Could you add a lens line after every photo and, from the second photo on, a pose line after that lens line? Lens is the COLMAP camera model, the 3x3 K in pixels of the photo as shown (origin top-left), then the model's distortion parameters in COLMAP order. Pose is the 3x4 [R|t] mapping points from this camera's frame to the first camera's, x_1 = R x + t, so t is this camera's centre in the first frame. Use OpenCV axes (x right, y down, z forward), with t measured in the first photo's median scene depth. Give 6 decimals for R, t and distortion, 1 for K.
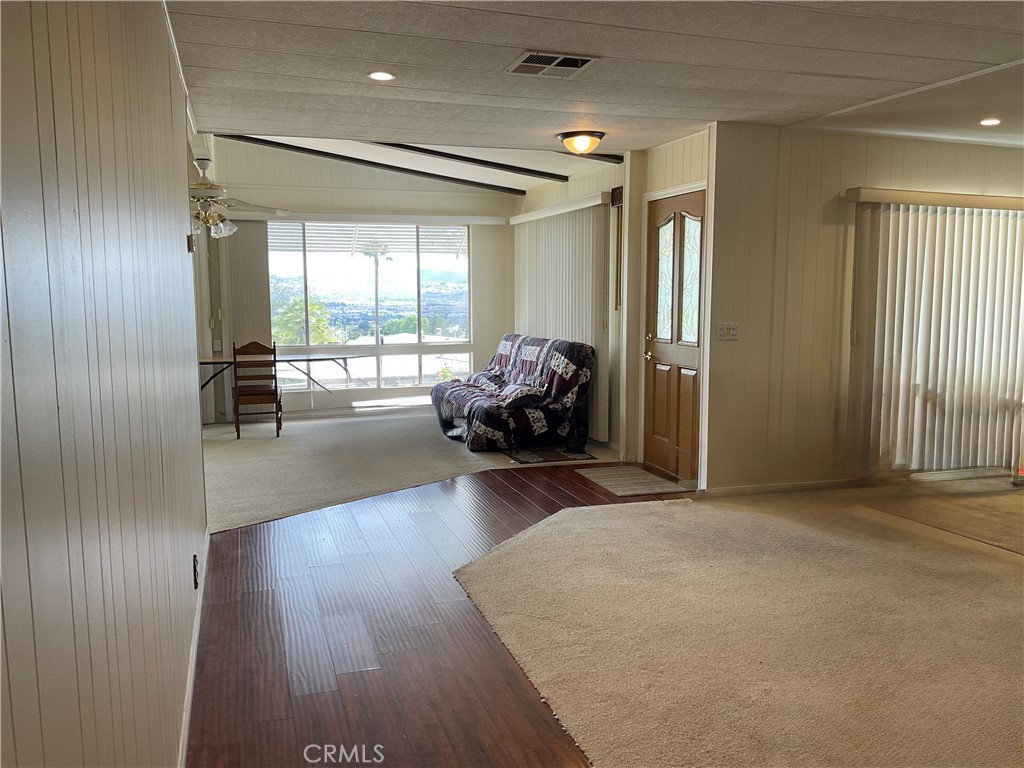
lens RADIAL K [[844.1, 0, 512.0], [0, 844.1, 384.0], [0, 0, 1]] dist [0.104153, -0.194824]
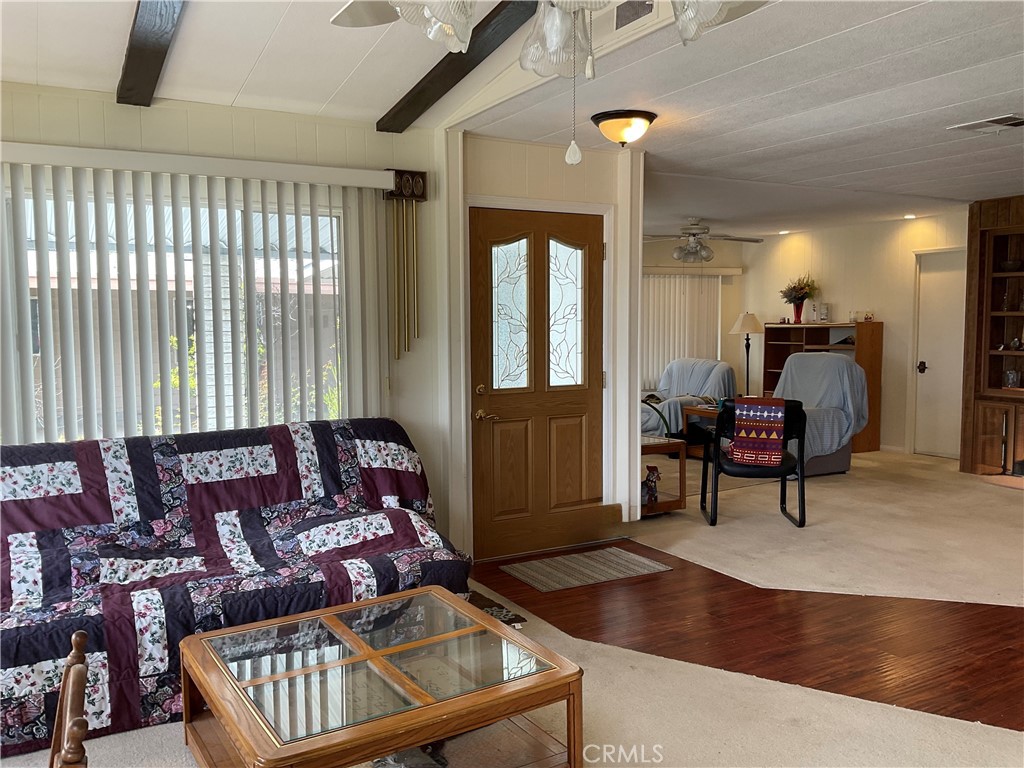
lens RADIAL K [[844.1, 0, 512.0], [0, 844.1, 384.0], [0, 0, 1]] dist [0.104153, -0.194824]
pose [[-0.202801, -0.069655, 0.976739, -0.654092], [0.121010, 0.988038, 0.095586, -0.149836], [-0.971714, 0.137580, -0.191946, 1.303717]]
